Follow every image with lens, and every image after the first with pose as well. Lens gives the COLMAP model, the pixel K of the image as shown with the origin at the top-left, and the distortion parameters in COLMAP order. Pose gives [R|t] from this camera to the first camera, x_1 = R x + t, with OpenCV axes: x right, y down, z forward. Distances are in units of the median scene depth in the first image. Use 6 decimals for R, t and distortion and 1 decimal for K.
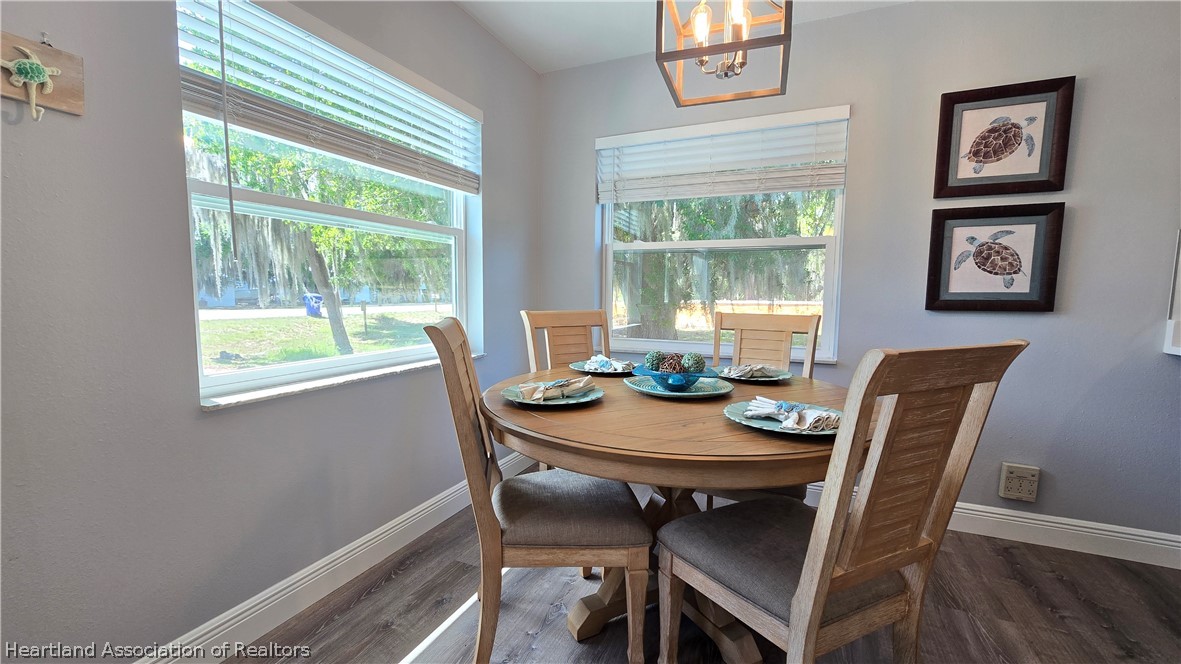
lens RADIAL K [[482.1, 0, 591.6], [0, 482.1, 337.0], [0, 0, 1]] dist [-0.003170, -0.000660]
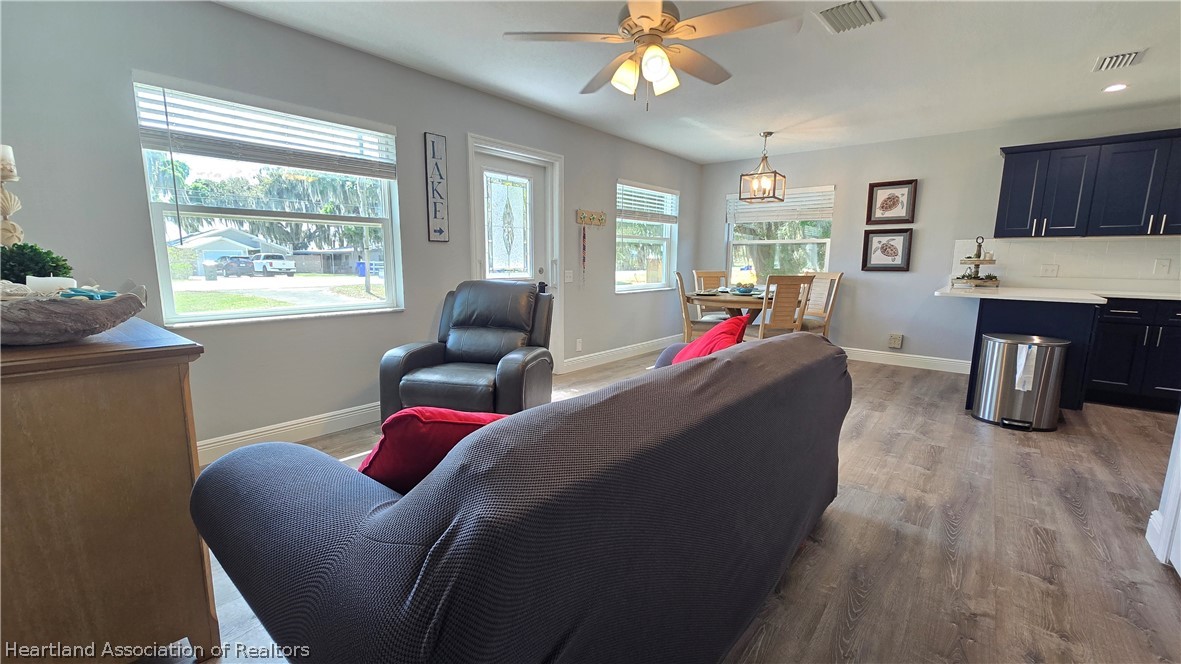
lens RADIAL K [[482.1, 0, 591.6], [0, 482.1, 337.0], [0, 0, 1]] dist [-0.003170, -0.000660]
pose [[0.959232, 0.042723, -0.279373, 0.081273], [-0.024842, 0.997428, 0.067237, 0.157937], [0.281527, -0.057556, 0.957826, -1.854932]]
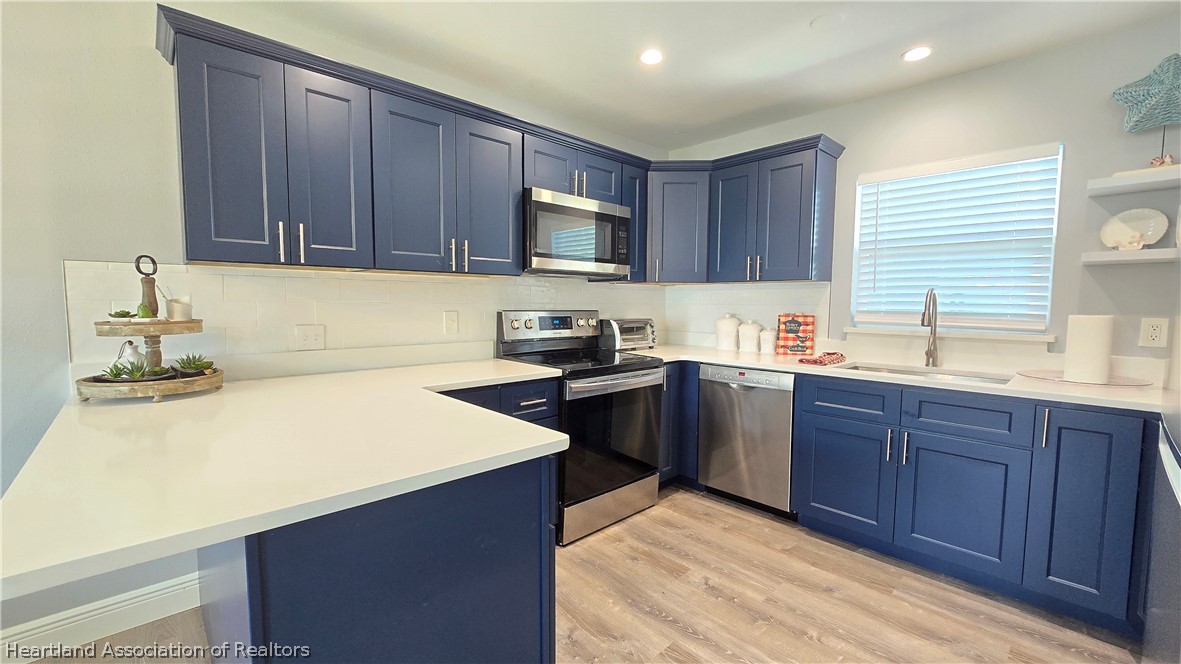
lens RADIAL K [[482.1, 0, 591.6], [0, 482.1, 337.0], [0, 0, 1]] dist [-0.003170, -0.000660]
pose [[0.391256, -0.076462, 0.917100, 0.710262], [0.083939, 0.995354, 0.047176, -0.040645], [-0.916446, 0.058523, 0.395856, -0.190854]]
